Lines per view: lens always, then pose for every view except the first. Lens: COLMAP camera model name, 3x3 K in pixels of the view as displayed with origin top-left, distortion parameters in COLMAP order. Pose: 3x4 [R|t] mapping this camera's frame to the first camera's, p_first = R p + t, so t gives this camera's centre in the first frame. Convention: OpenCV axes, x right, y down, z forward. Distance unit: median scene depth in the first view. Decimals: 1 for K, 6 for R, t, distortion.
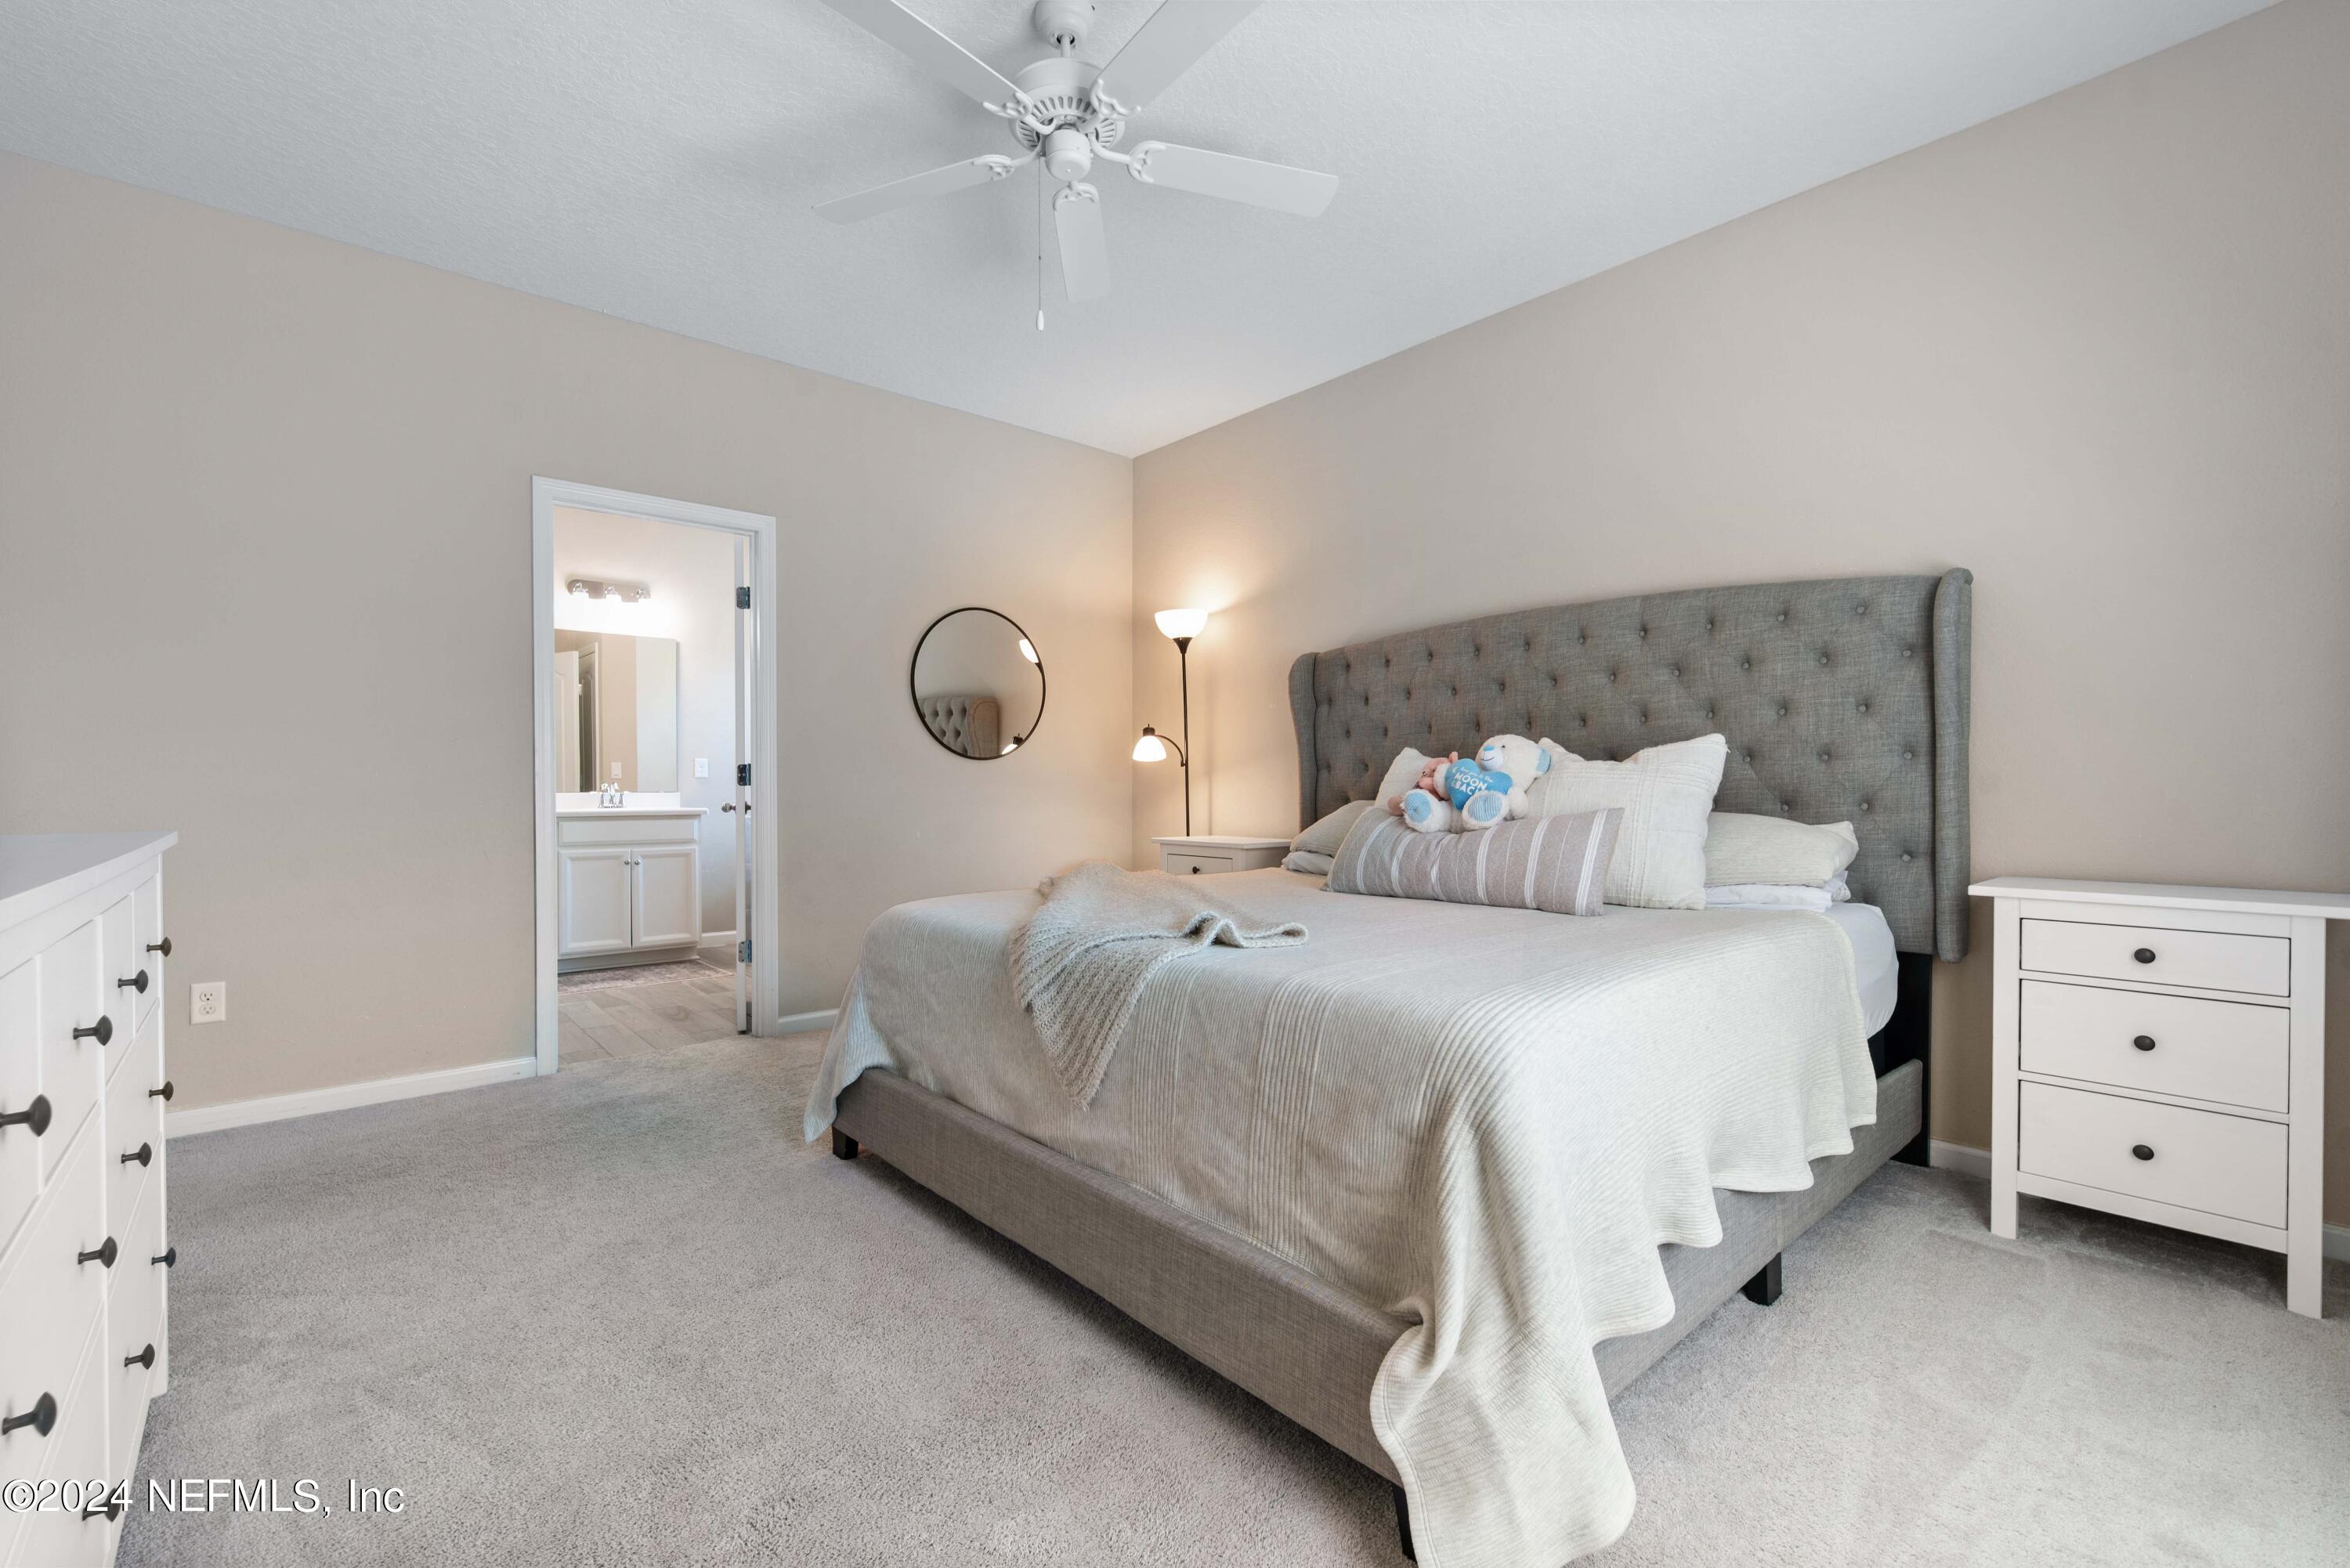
lens RADIAL K [[982.7, 0, 1179.4], [0, 982.7, 797.5], [0, 0, 1]] dist [-0.001350, -0.000162]
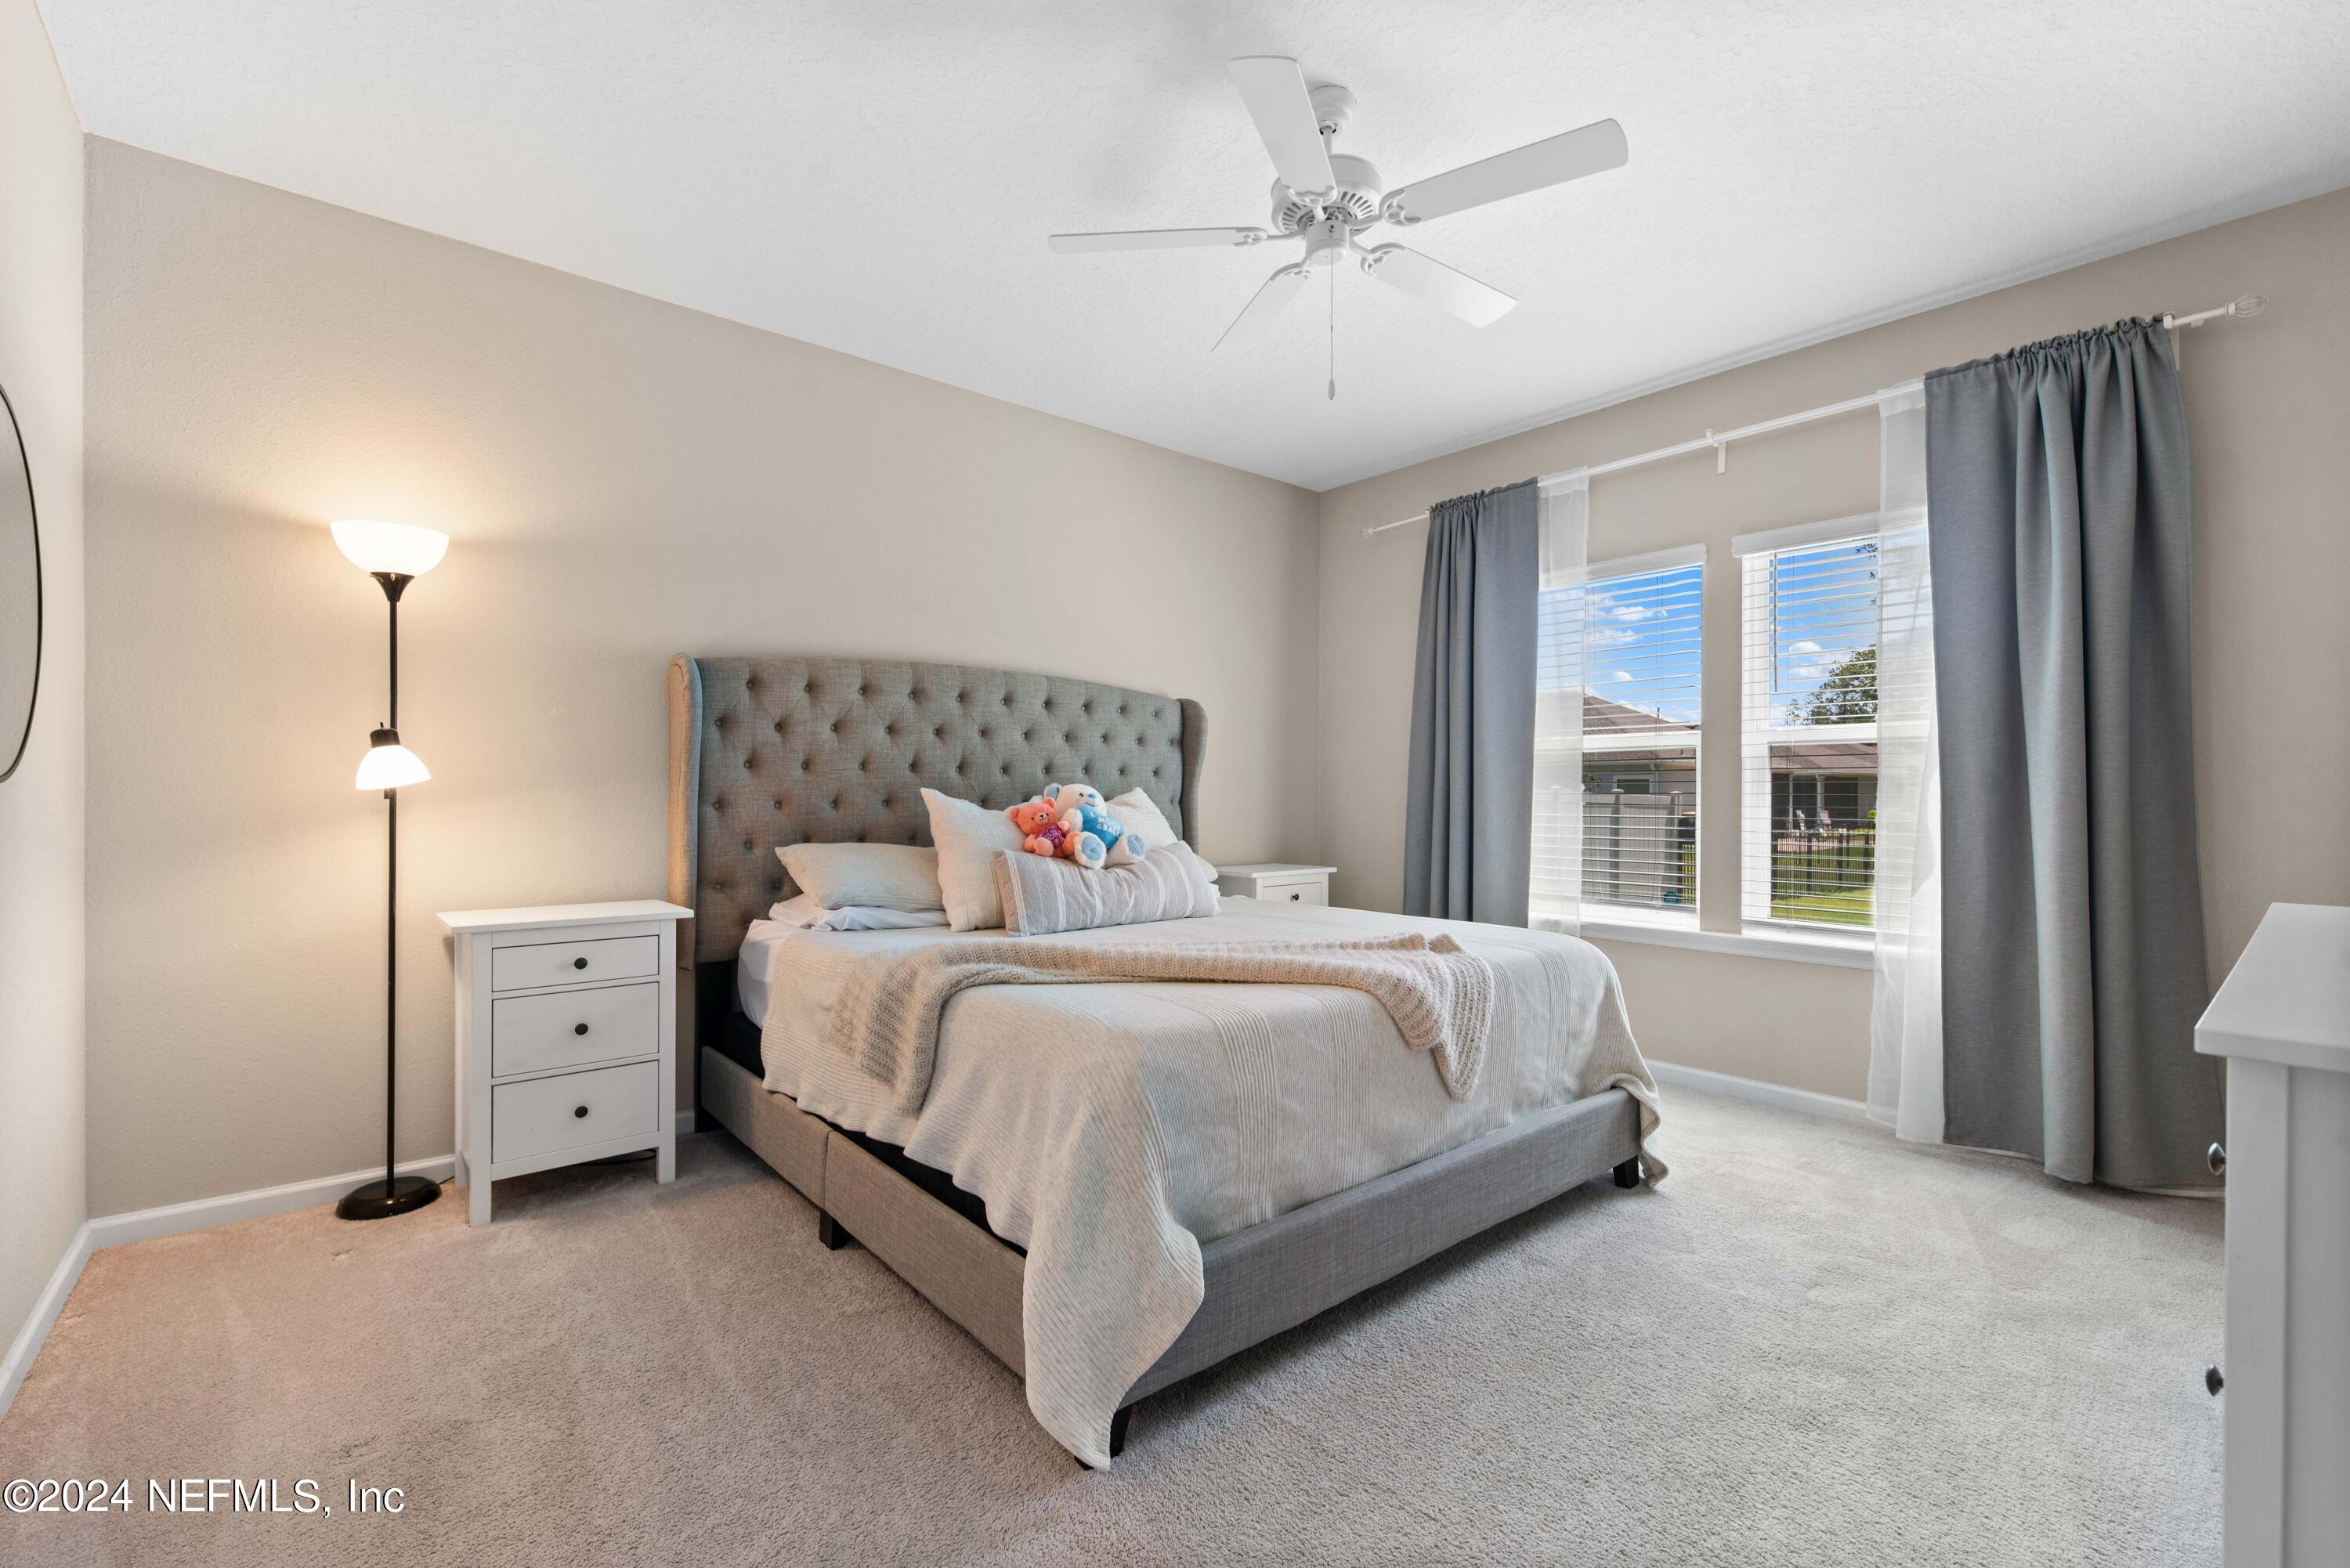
lens RADIAL K [[982.7, 0, 1179.4], [0, 982.7, 797.5], [0, 0, 1]] dist [-0.001350, -0.000162]
pose [[0.034069, 0.003088, 0.999415, -0.886511], [0.008317, 0.999960, -0.003373, -0.044055], [-0.999385, 0.008427, 0.034042, 0.856181]]
